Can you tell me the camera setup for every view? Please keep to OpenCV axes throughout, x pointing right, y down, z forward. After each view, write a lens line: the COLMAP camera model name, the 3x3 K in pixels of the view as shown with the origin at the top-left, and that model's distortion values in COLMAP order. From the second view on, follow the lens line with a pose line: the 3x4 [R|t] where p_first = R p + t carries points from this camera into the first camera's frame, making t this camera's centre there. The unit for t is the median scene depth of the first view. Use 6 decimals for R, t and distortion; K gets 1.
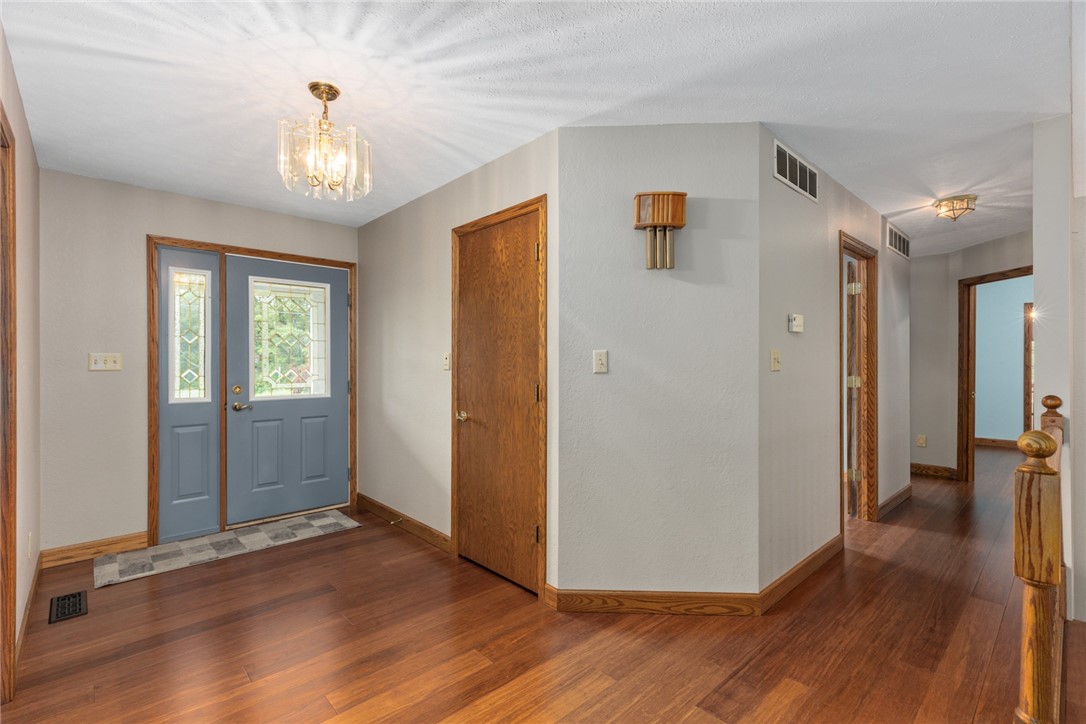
lens RADIAL K [[492.6, 0, 539.6], [0, 492.6, 363.8], [0, 0, 1]] dist [-0.002733, -0.000168]
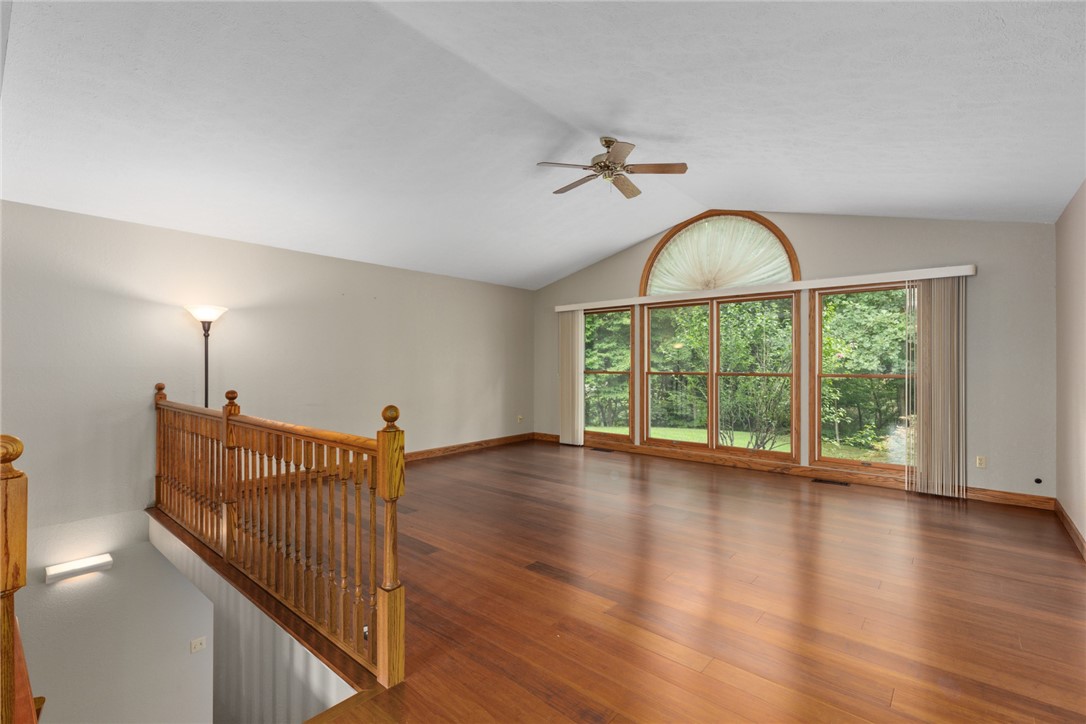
lens RADIAL K [[492.6, 0, 539.8], [0, 492.6, 364.5], [0, 0, 1]] dist [-0.002733, -0.000168]
pose [[-0.119714, -0.001643, 0.992807, -0.602879], [0.002918, 0.999994, 0.002007, -0.004861], [-0.992804, 0.003138, -0.119709, 0.649599]]
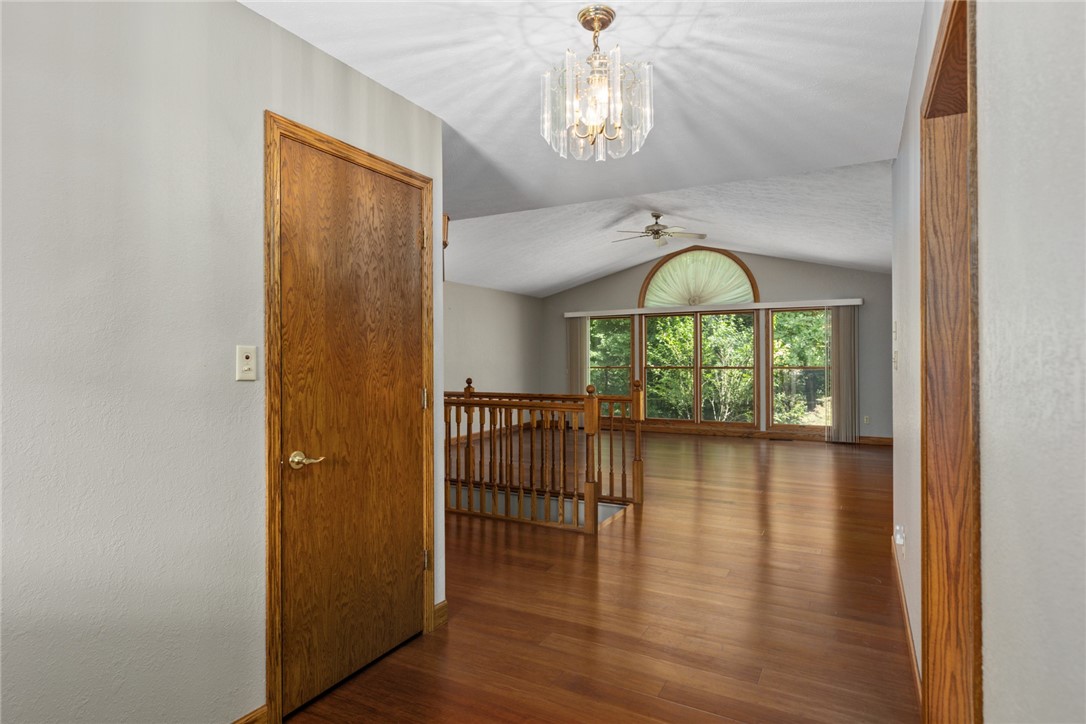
lens RADIAL K [[591.3, 0, 543.0], [0, 591.3, 357.6], [0, 0, 1]] dist [-0.004960, -0.000391]
pose [[-0.333406, 0.004985, 0.942770, -0.980539], [0.006912, 0.999972, -0.002844, -0.008144], [-0.942758, 0.005568, -0.333431, 1.058707]]
